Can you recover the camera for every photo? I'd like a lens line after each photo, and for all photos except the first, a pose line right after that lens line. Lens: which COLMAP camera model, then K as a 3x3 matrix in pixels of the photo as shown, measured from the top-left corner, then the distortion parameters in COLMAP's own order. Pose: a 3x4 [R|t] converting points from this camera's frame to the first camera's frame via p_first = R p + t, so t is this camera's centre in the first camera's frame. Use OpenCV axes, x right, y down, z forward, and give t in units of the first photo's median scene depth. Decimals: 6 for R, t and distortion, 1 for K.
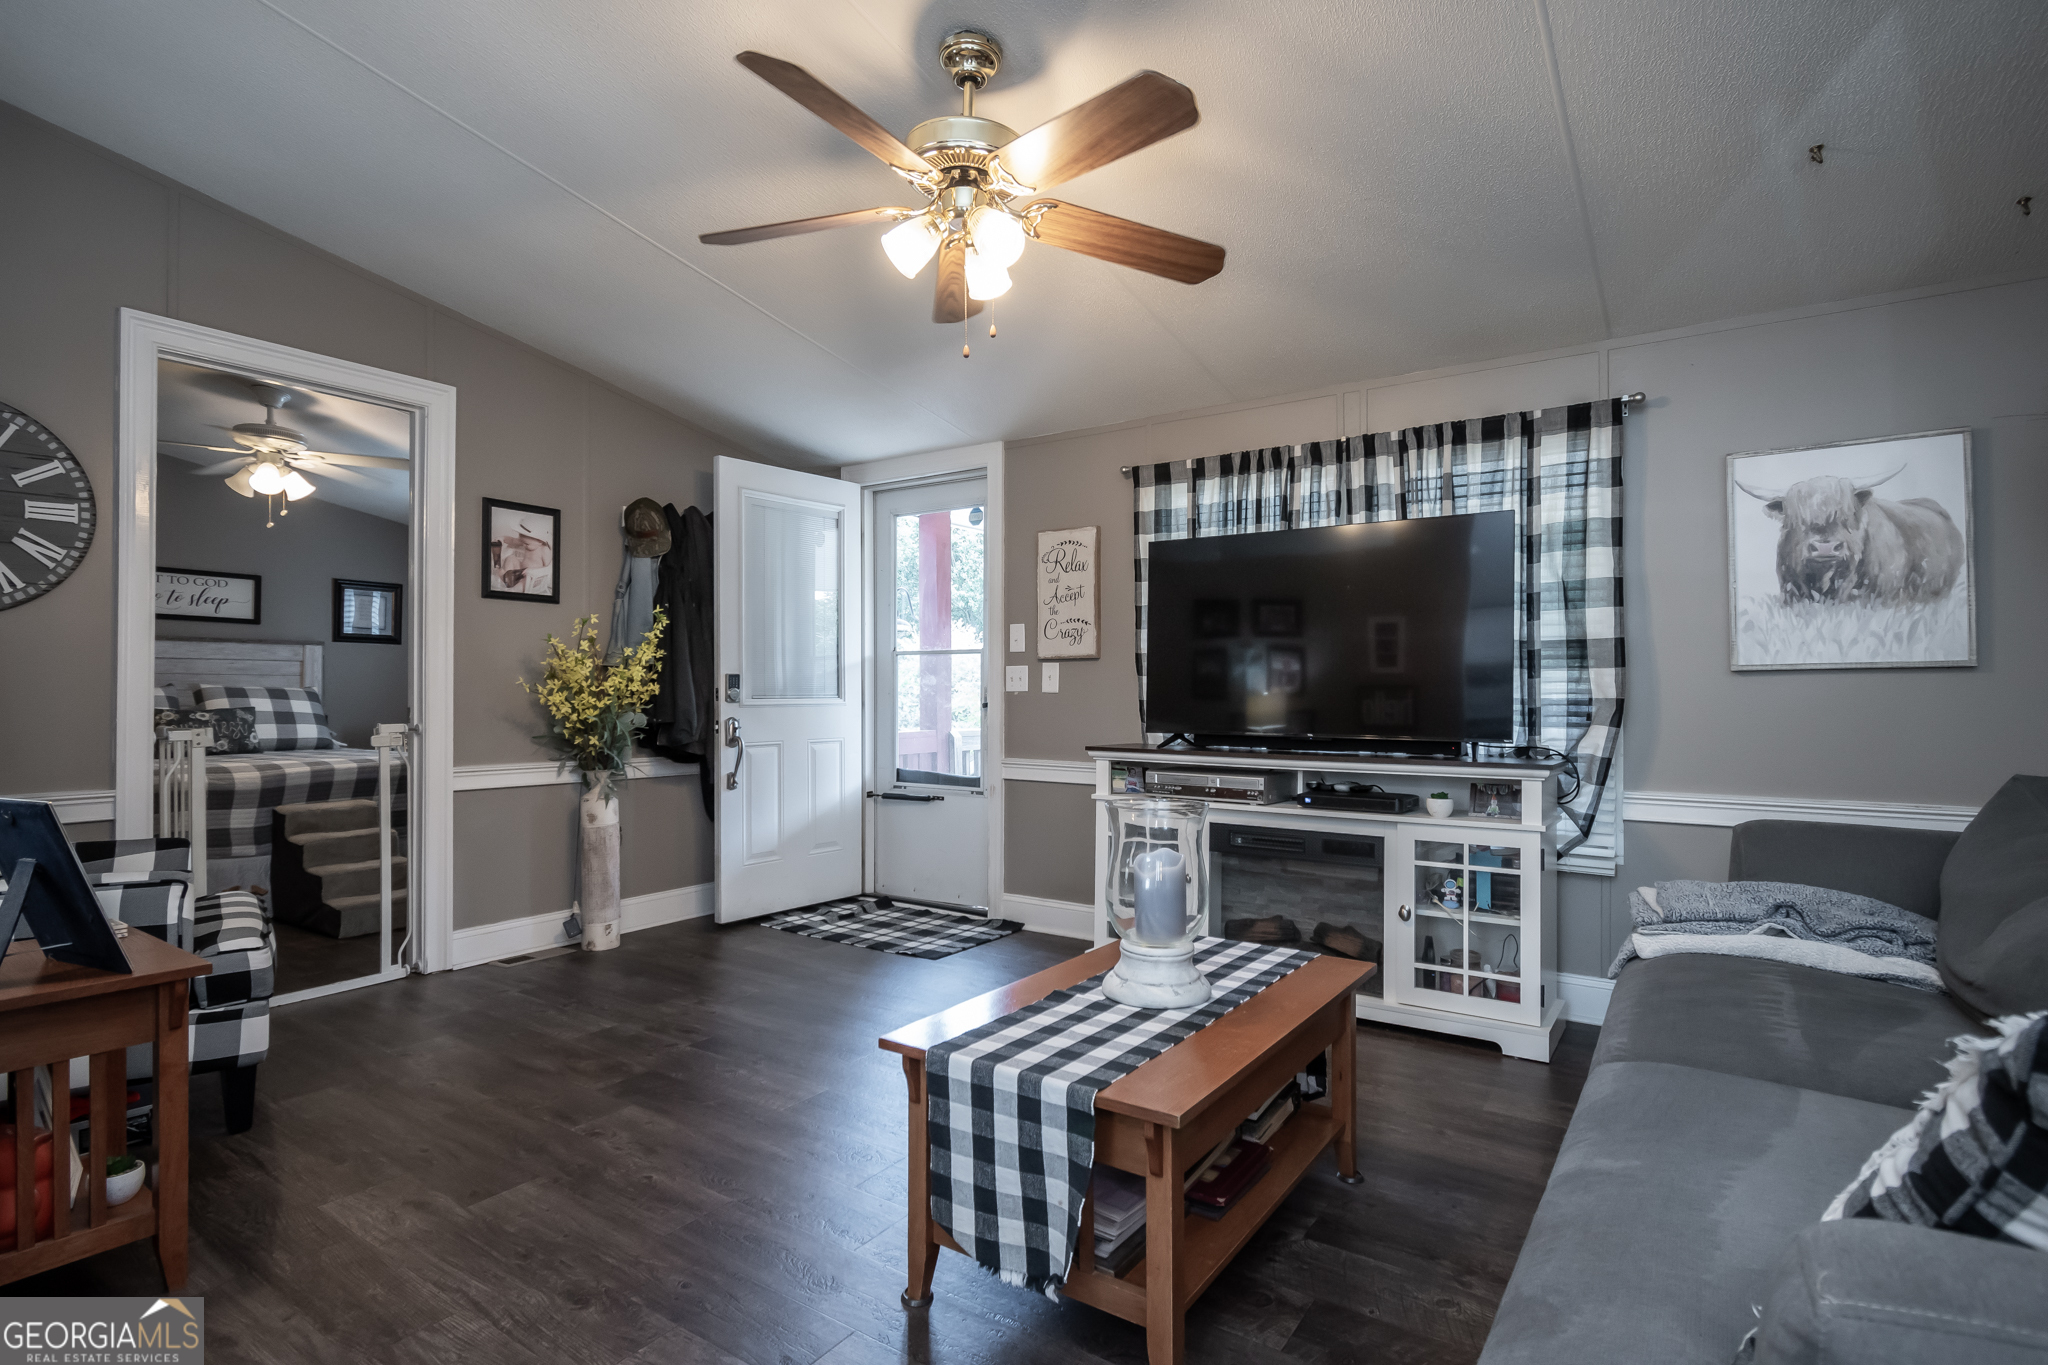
lens RADIAL K [[1014.5, 0, 1028.0], [0, 1014.5, 682.2], [0, 0, 1]] dist [0.016077, -0.001752]
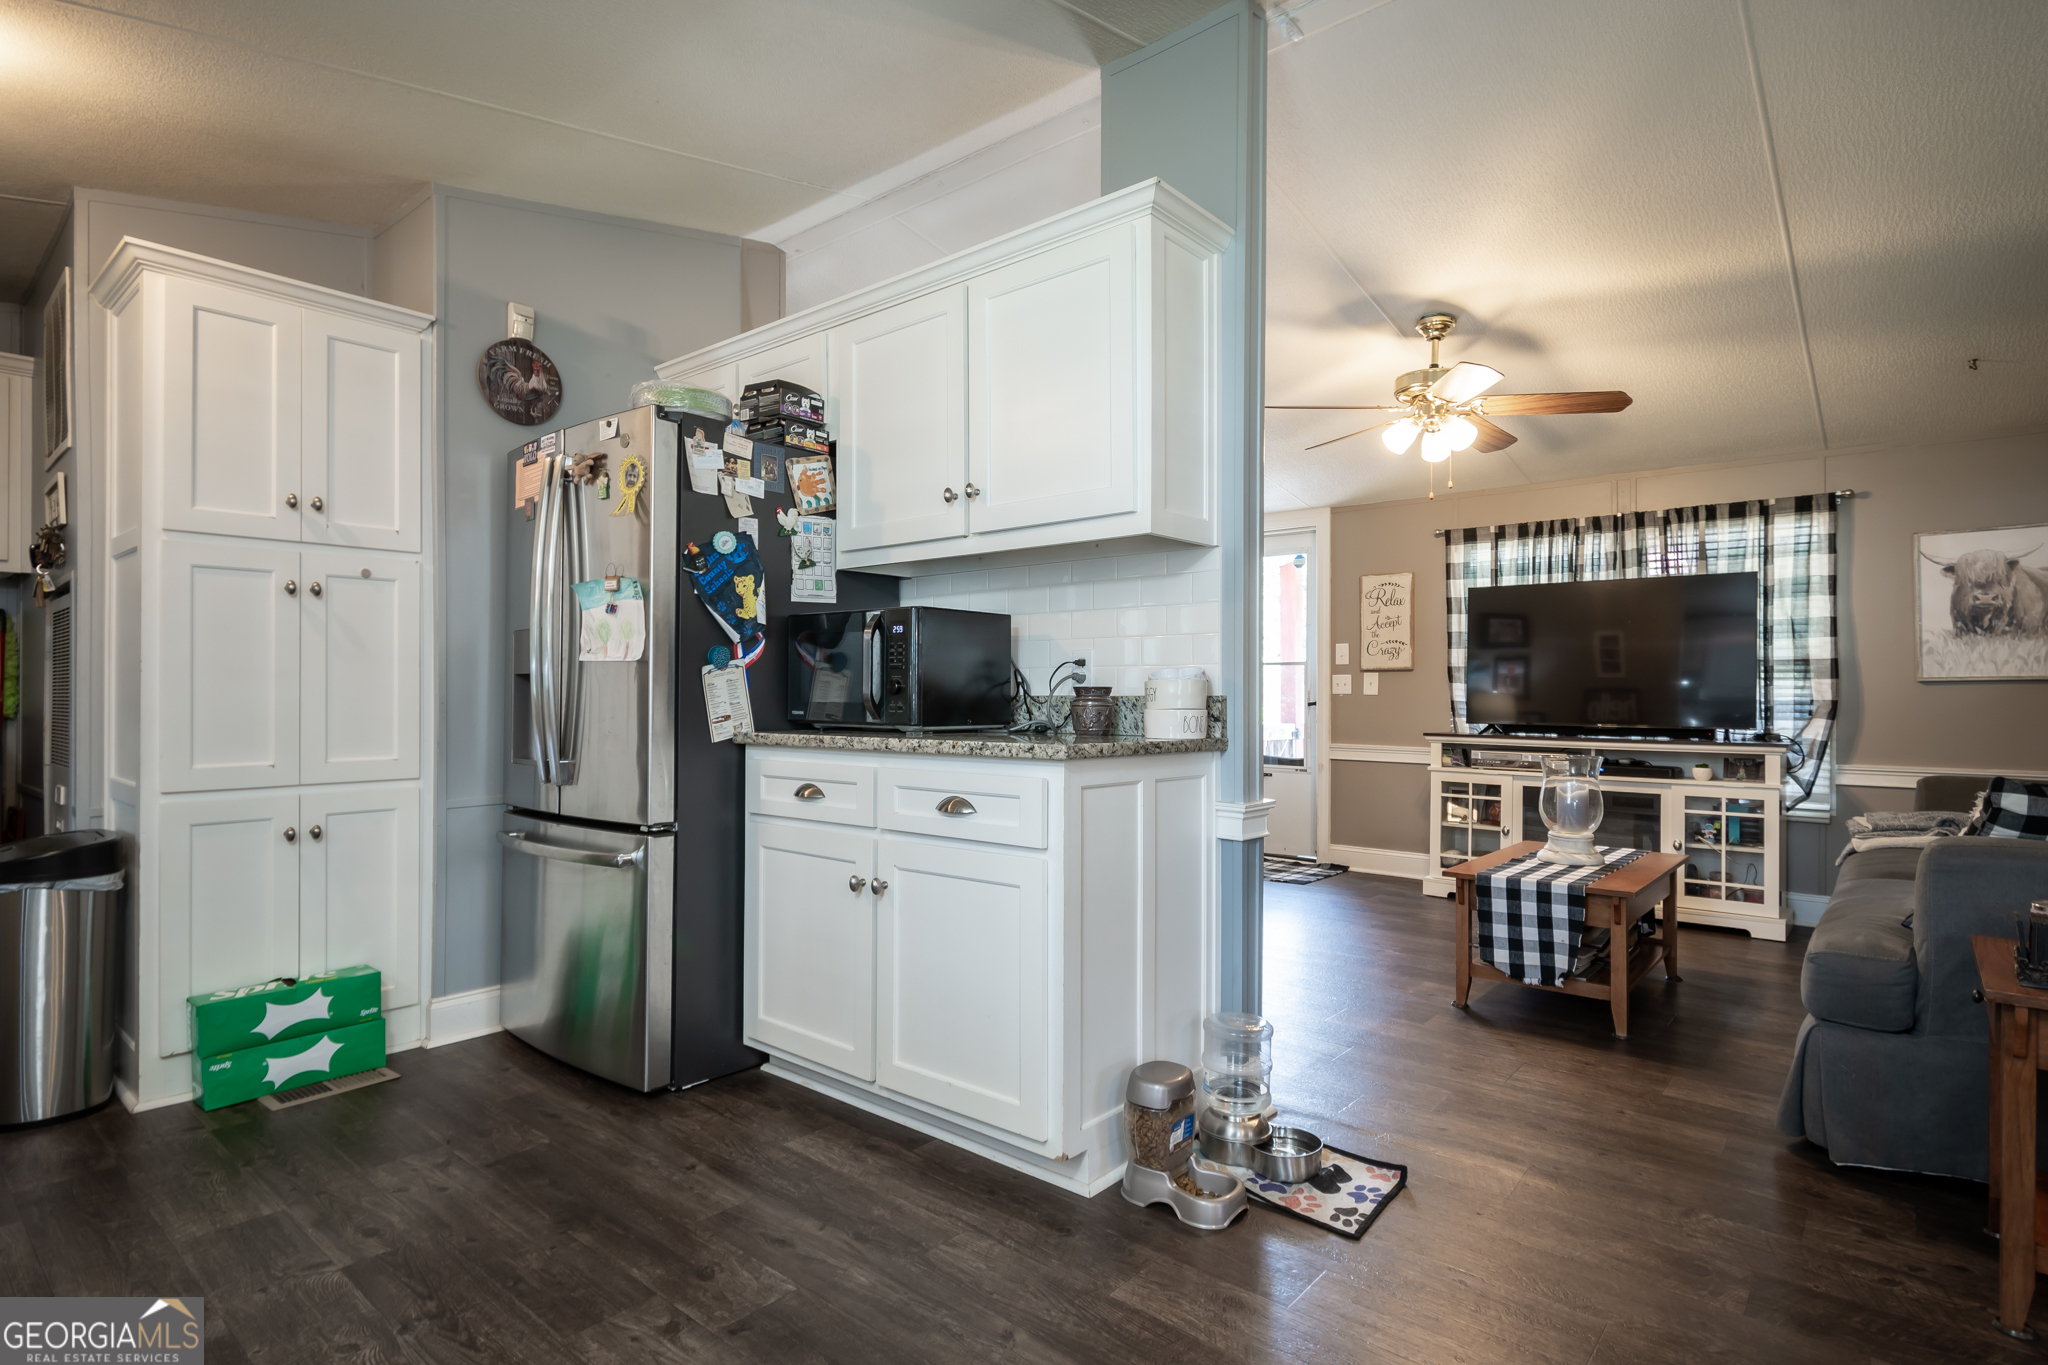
lens RADIAL K [[1045.8, 0, 1016.7], [0, 1045.8, 685.1], [0, 0, 1]] dist [0.003663, -0.000820]
pose [[0.993816, 0.000927, -0.111037, -0.394756], [-0.000666, 0.999997, 0.002390, -0.007342], [0.111039, -0.002302, 0.993813, -0.586959]]
